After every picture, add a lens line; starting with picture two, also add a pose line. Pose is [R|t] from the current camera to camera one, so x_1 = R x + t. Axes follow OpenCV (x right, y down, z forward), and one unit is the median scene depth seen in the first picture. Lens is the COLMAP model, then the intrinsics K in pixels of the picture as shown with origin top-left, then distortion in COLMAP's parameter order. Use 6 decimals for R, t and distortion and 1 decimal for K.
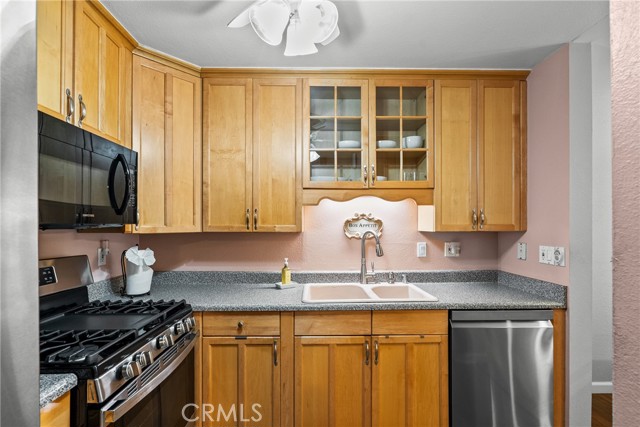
lens RADIAL K [[297.3, 0, 316.8], [0, 297.3, 212.4], [0, 0, 1]] dist [0.002717, 0.000267]
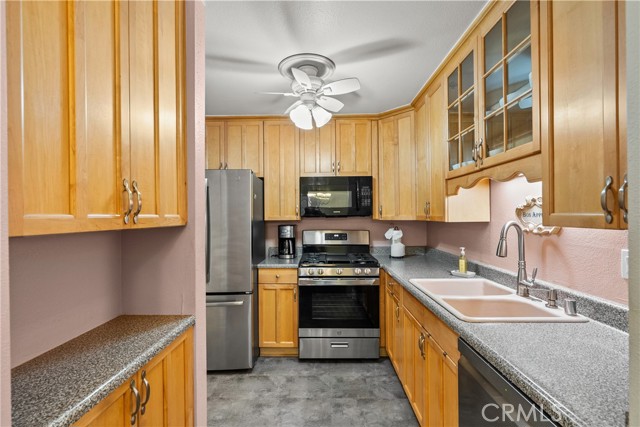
lens RADIAL K [[297.3, 0, 320.7], [0, 297.3, 215.4], [0, 0, 1]] dist [0.002717, 0.000267]
pose [[-0.026759, -0.004431, -0.999632, 0.940792], [0.049861, 0.998740, -0.005762, 0.025653], [0.998398, -0.049997, -0.026504, 0.534139]]
